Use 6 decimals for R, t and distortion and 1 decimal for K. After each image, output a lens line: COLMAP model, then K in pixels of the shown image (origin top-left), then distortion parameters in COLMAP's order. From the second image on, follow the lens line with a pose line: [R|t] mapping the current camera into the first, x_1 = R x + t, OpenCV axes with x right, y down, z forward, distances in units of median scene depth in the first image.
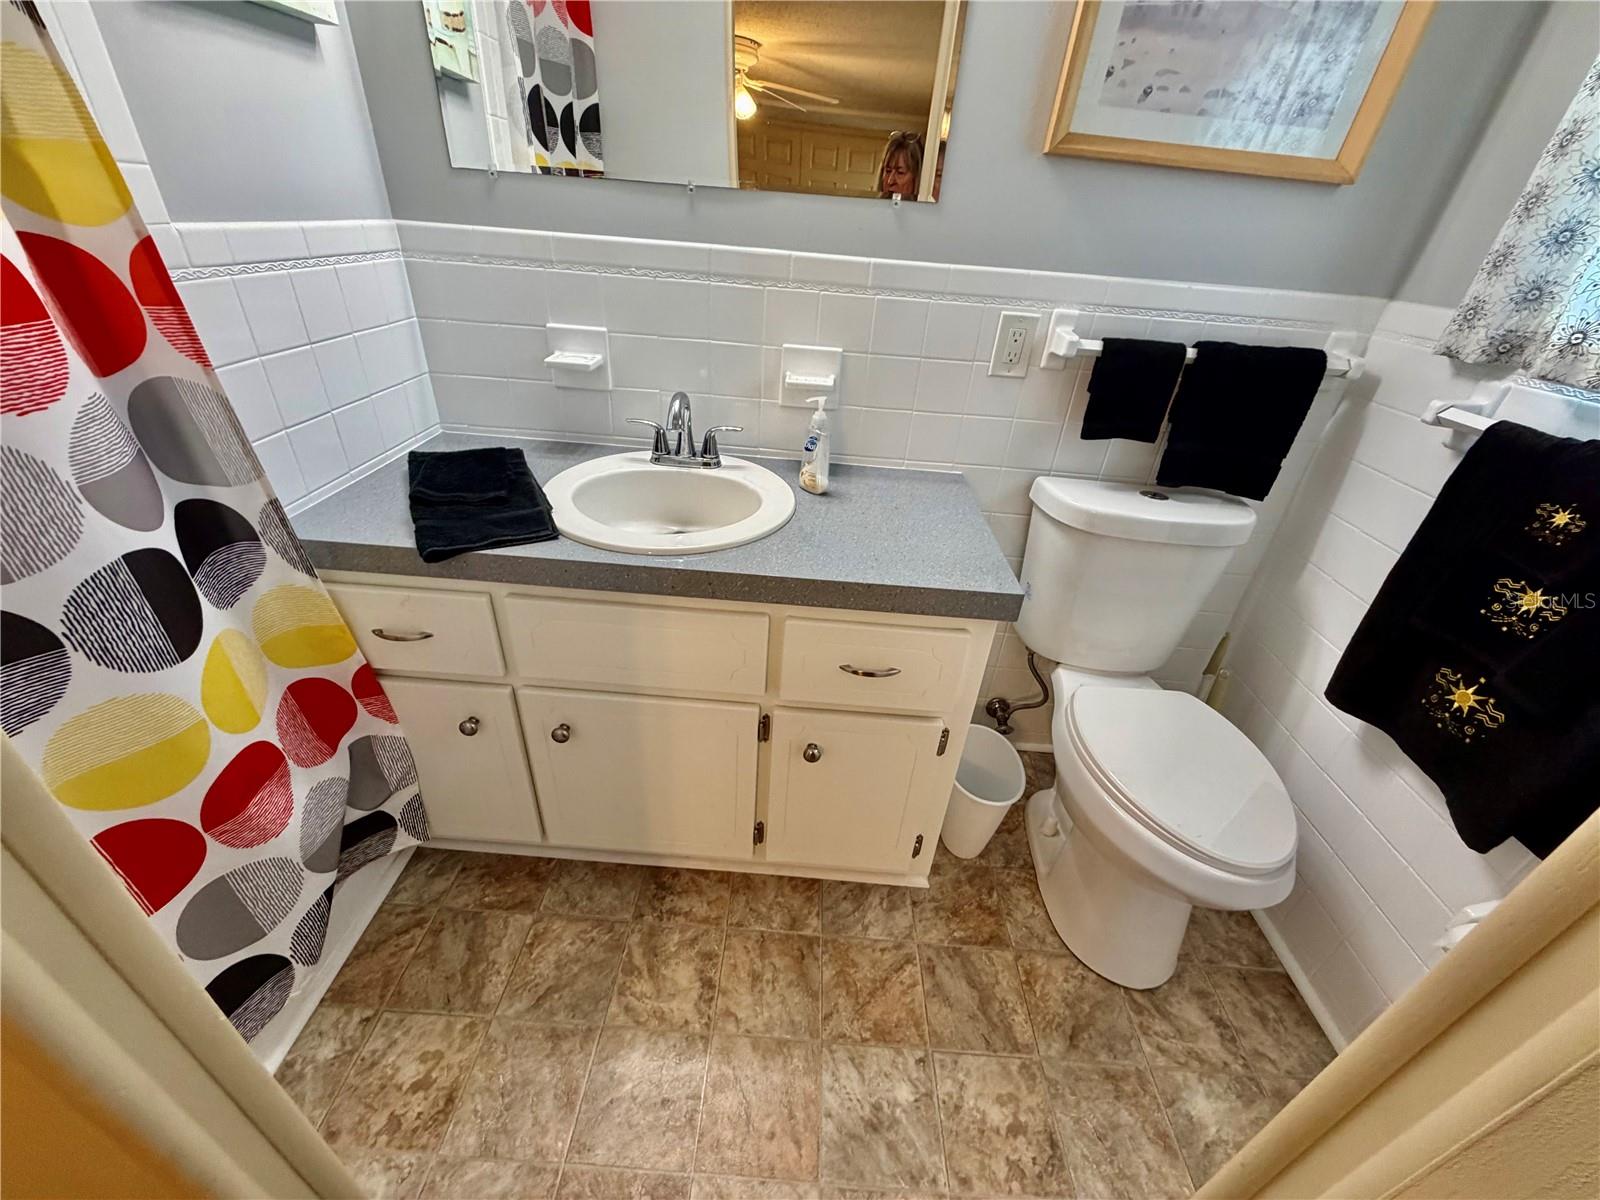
lens RADIAL K [[636.9, 0, 801.0], [0, 636.9, 600.9], [0, 0, 1]] dist [-0.000827, 0.000154]
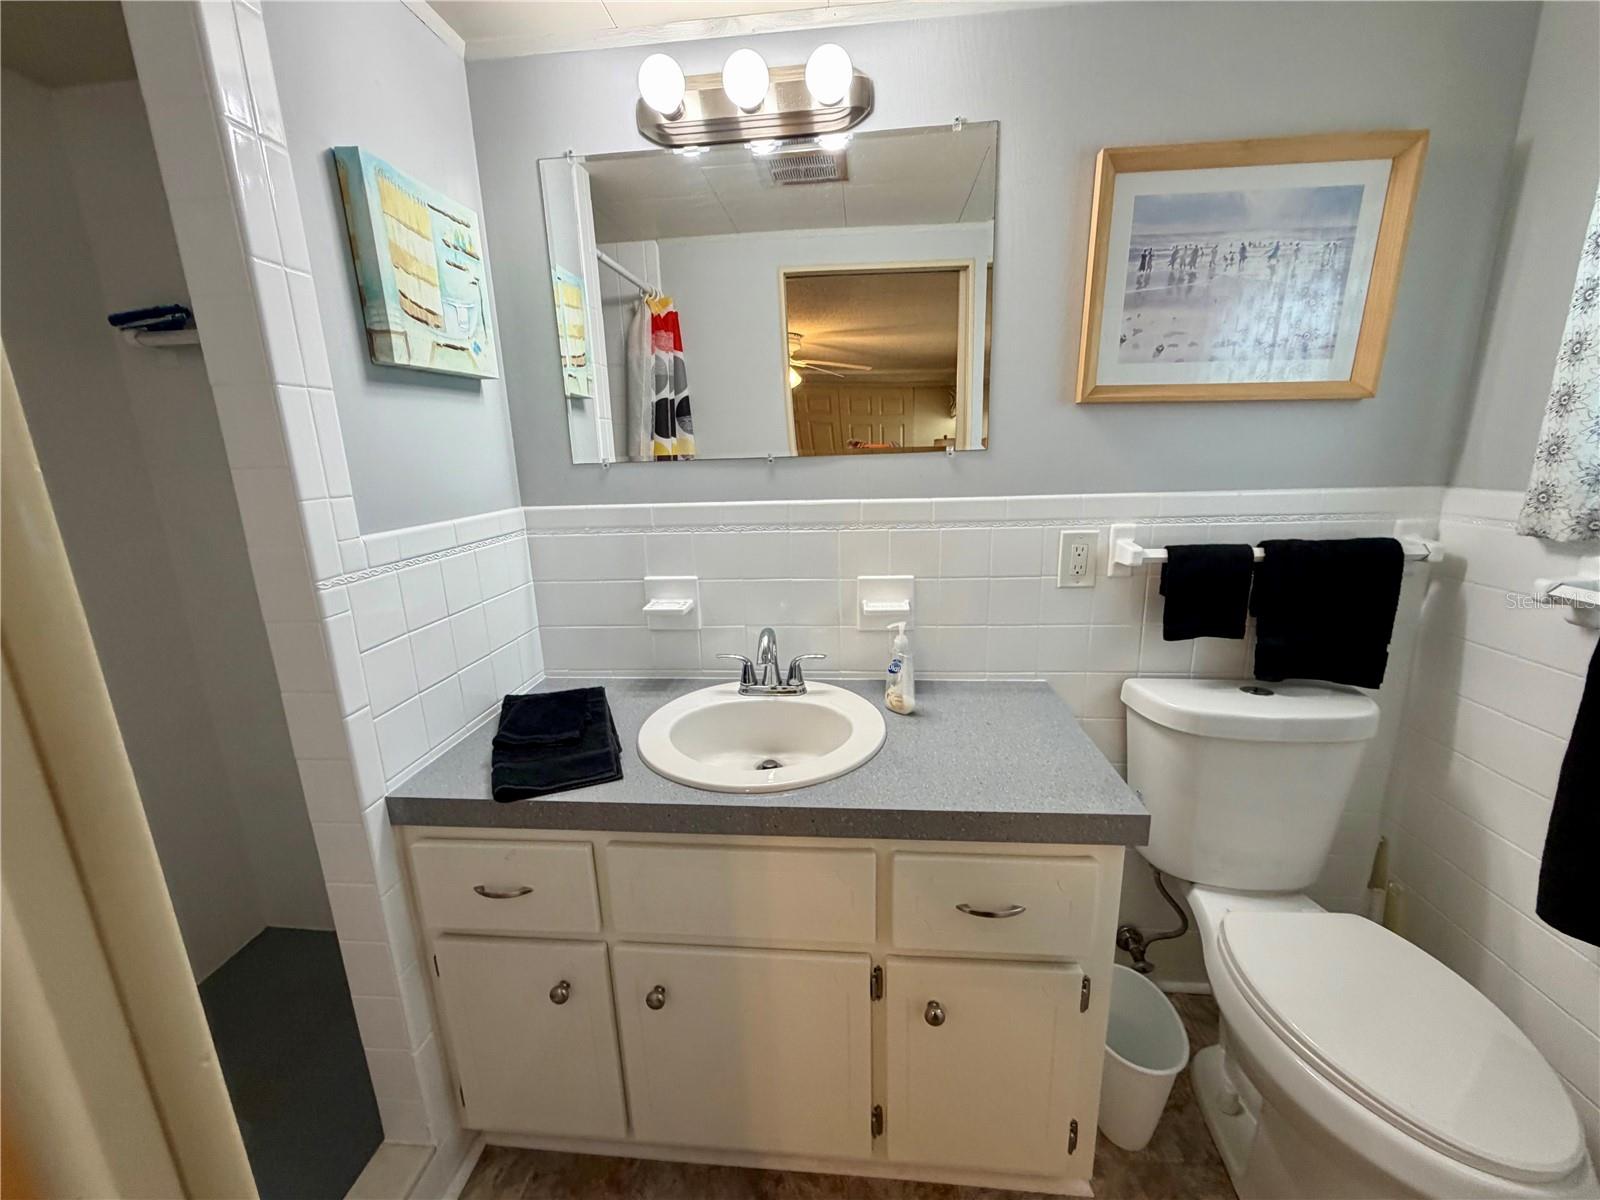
lens RADIAL K [[636.9, 0, 800.5], [0, 636.9, 600.5], [0, 0, 1]] dist [-0.000827, 0.000154]
pose [[0.993605, -0.082373, -0.077226, -0.045987], [0.054674, 0.949409, -0.309246, -0.036648], [0.098793, 0.303046, 0.947841, -0.021485]]
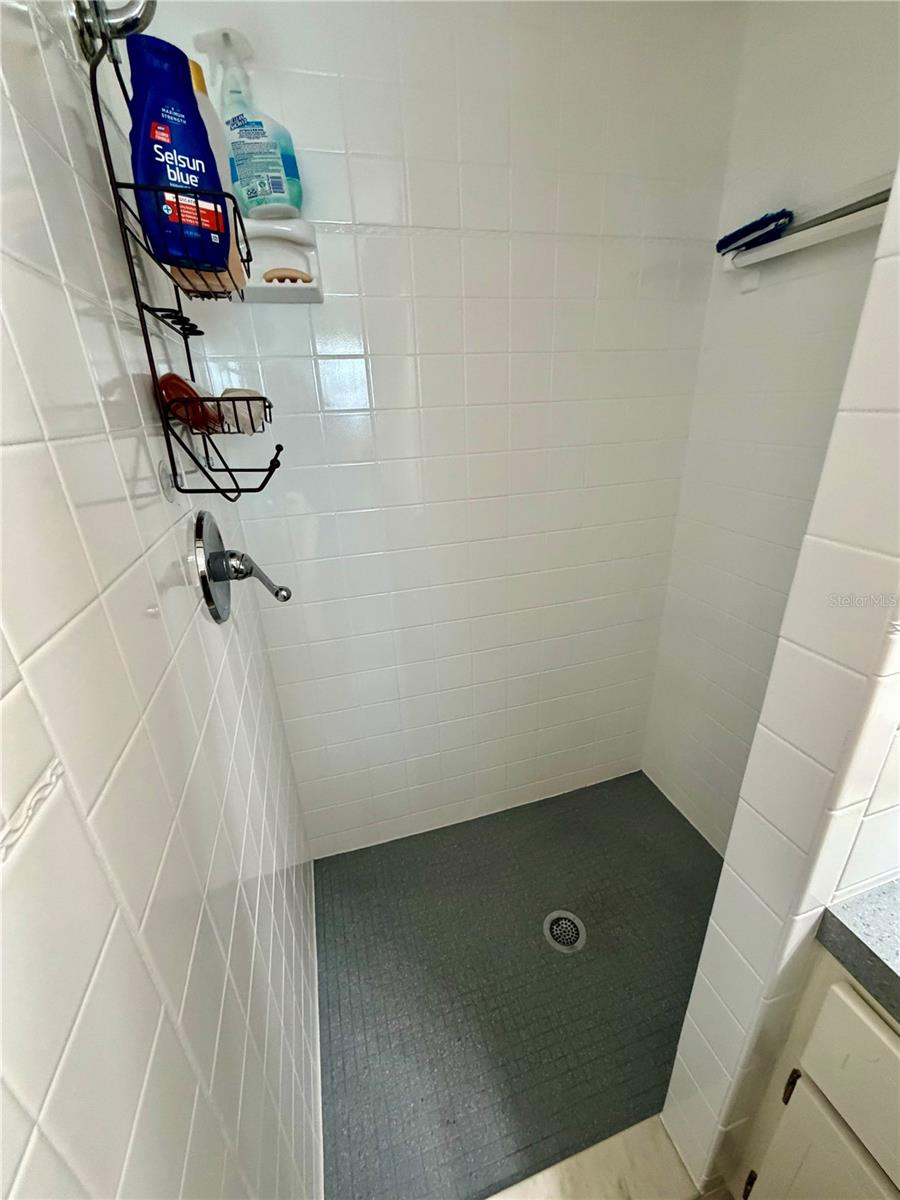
lens RADIAL K [[477.7, 0, 451.1], [0, 477.7, 598.4], [0, 0, 1]] dist [-0.000827, 0.000154]
pose [[0.314534, 0.284732, -0.905536, -0.449898], [-0.439504, 0.889225, 0.126943, -0.227761], [0.841370, 0.358059, 0.404833, 0.220593]]
